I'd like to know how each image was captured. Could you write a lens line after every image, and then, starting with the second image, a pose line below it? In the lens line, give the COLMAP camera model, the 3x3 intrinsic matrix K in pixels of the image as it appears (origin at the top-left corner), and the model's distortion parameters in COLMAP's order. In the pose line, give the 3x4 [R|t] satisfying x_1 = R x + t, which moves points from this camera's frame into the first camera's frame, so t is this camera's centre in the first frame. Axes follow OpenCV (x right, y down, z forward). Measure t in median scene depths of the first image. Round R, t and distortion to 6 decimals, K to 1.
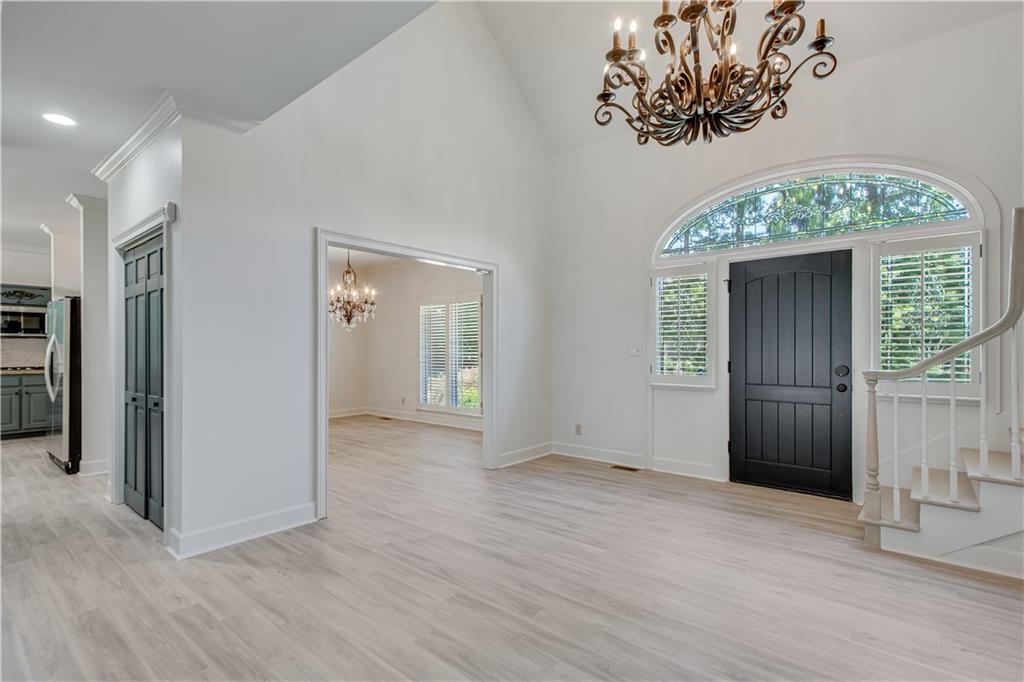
lens RADIAL K [[480.4, 0, 506.7], [0, 480.4, 349.1], [0, 0, 1]] dist [0.002051, 0.000397]
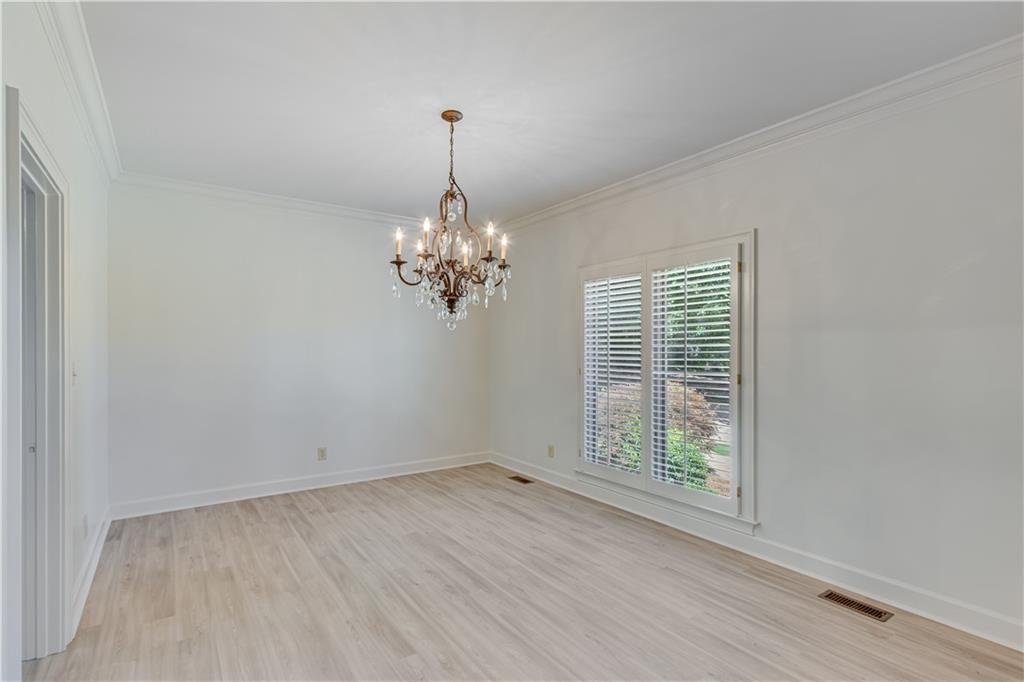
lens RADIAL K [[480.4, 0, 511.2], [0, 480.4, 343.7], [0, 0, 1]] dist [0.002051, 0.000397]
pose [[0.973120, 0.000470, -0.230299, -0.174748], [-0.002177, 0.999972, -0.007159, -0.020260], [0.230289, 0.007467, 0.973094, 0.587544]]
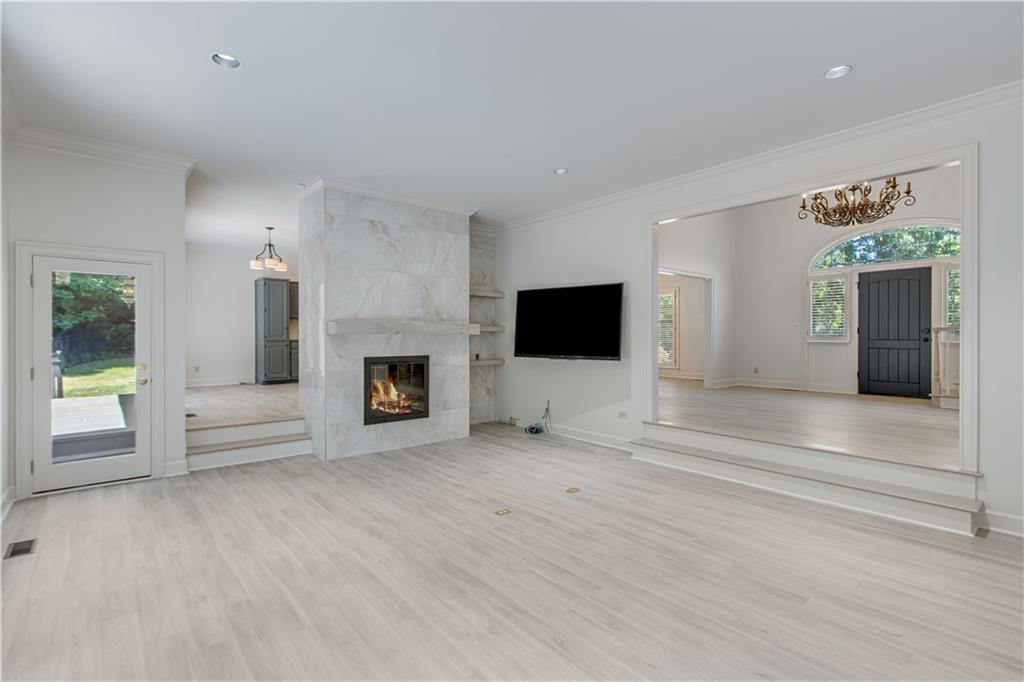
lens RADIAL K [[480.4, 0, 503.8], [0, 480.4, 336.8], [0, 0, 1]] dist [0.002051, 0.000397]
pose [[0.987650, 0.003830, -0.156632, -0.401852], [-0.004456, 0.999983, -0.003644, 0.051731], [0.156616, 0.004297, 0.987650, -0.702025]]
